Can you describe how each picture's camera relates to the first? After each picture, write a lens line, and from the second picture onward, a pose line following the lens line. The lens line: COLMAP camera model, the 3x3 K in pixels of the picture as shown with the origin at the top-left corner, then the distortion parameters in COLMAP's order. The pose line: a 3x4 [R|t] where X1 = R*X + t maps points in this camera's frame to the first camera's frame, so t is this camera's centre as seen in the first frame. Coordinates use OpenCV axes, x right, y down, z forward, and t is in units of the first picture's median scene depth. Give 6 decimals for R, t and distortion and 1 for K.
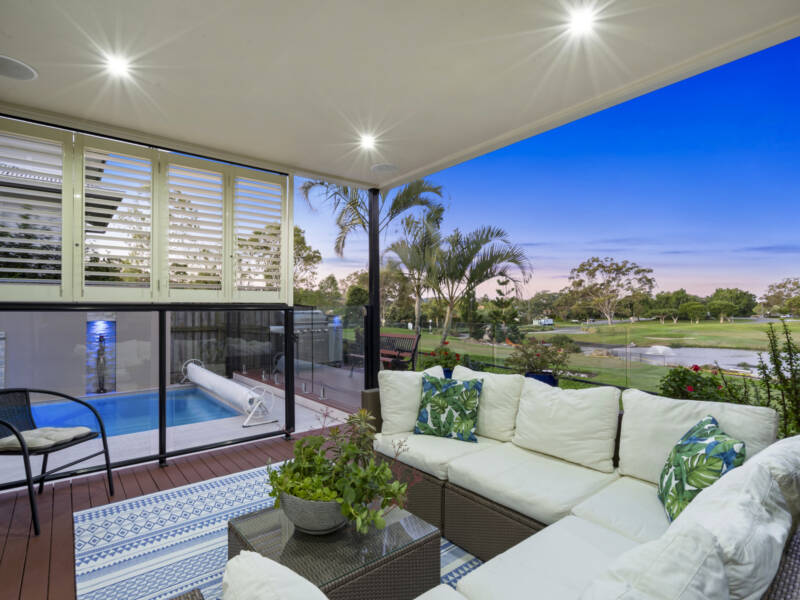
lens RADIAL K [[415.4, 0, 388.1], [0, 415.4, 302.2], [0, 0, 1]] dist [0.000116, -0.000432]
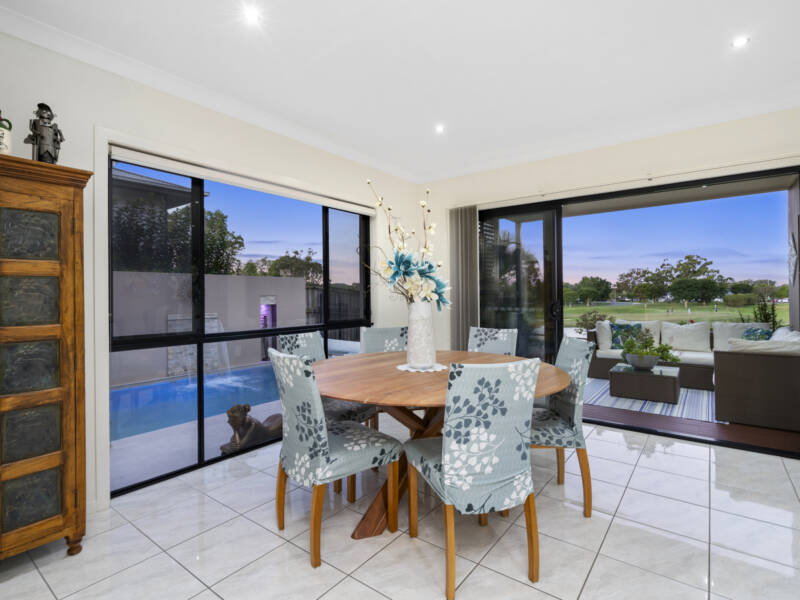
lens RADIAL K [[415.4, 0, 388.1], [0, 415.4, 302.2], [0, 0, 1]] dist [0.000116, -0.000432]
pose [[0.971573, -0.009210, 0.236559, -0.039124], [0.001768, 0.999497, 0.031652, -0.000081], [-0.236732, -0.030334, 0.971101, -0.020533]]
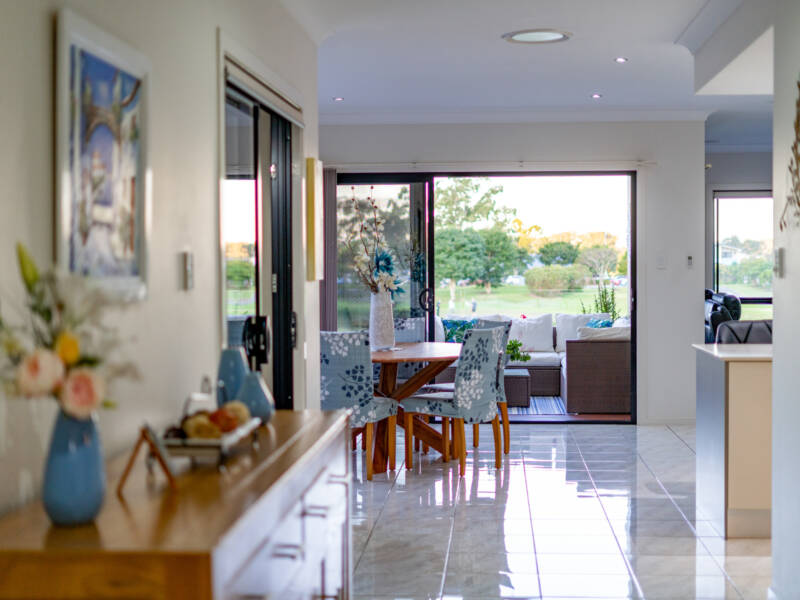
lens RADIAL K [[1314.1, 0, 418.1], [0, 1314.1, 298.4], [0, 0, 1]] dist [0.005289, -0.063179]
pose [[0.668694, -0.020651, 0.743251, -0.090282], [-0.009496, 0.999295, 0.036309, -0.001905], [-0.743477, -0.031338, 0.668027, -0.054538]]
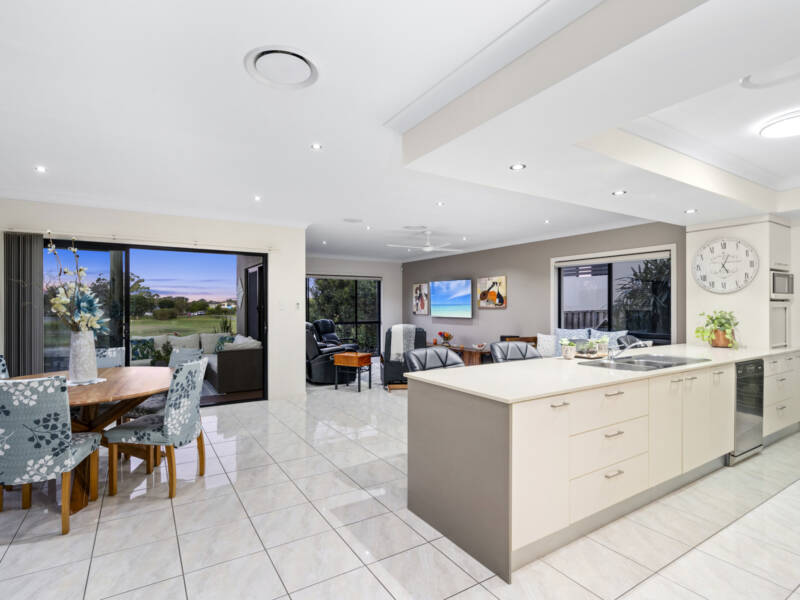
lens RADIAL K [[415.4, 0, 388.1], [0, 415.4, 302.2], [0, 0, 1]] dist [0.000116, -0.000432]
pose [[0.133643, 0.011988, 0.990957, -0.057588], [-0.012796, 0.999864, -0.010370, -0.001294], [-0.990947, -0.011295, 0.133778, -0.023734]]
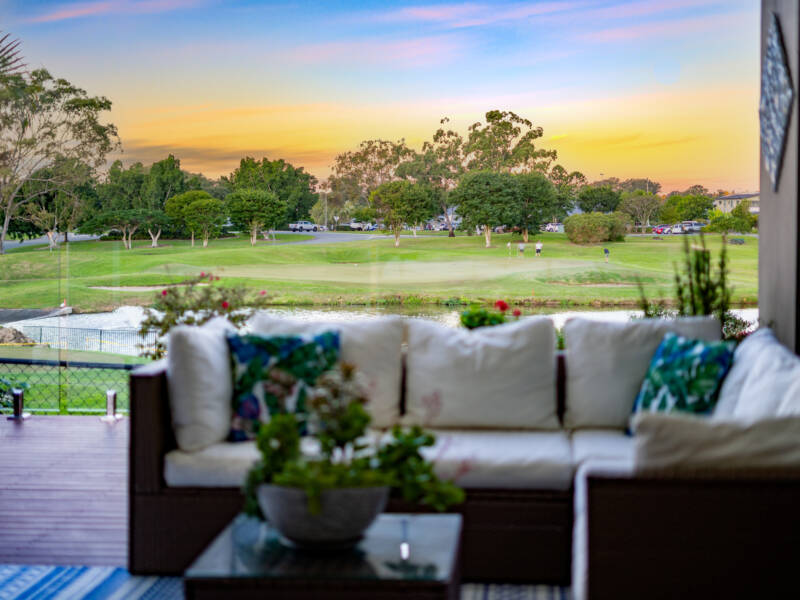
lens RADIAL K [[1314.1, 0, 418.1], [0, 1314.1, 298.4], [0, 0, 1]] dist [0.005289, -0.063179]
pose [[0.691092, -0.043185, 0.721476, -0.023543], [-0.018623, 0.996818, 0.077504, 0.000035], [-0.722527, -0.066998, 0.688088, -0.007296]]
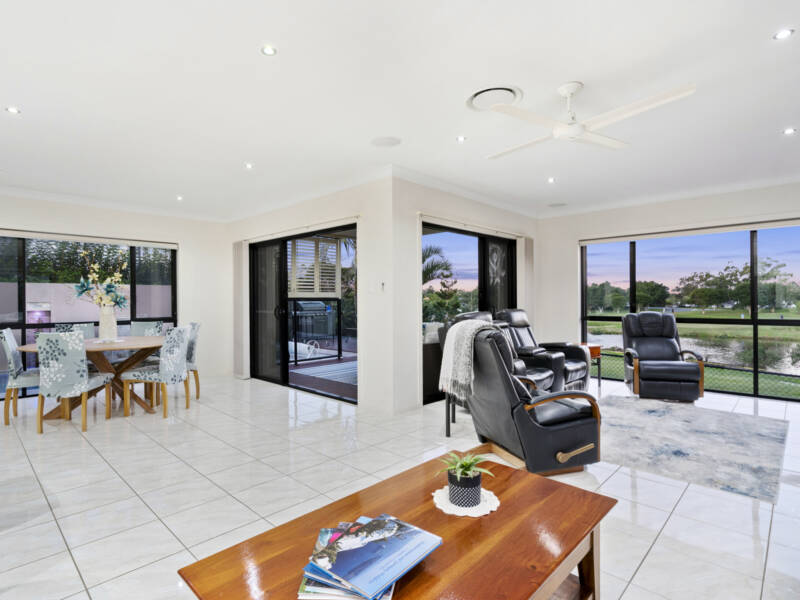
lens RADIAL K [[420.7, 0, 385.7], [0, 420.7, 289.6], [0, 0, 1]] dist [-0.002007, -0.001883]
pose [[0.992456, 0.000270, 0.122598, -0.009684], [0.000941, 0.999951, -0.009820, -0.000622], [-0.122594, 0.009862, 0.992408, -0.044655]]
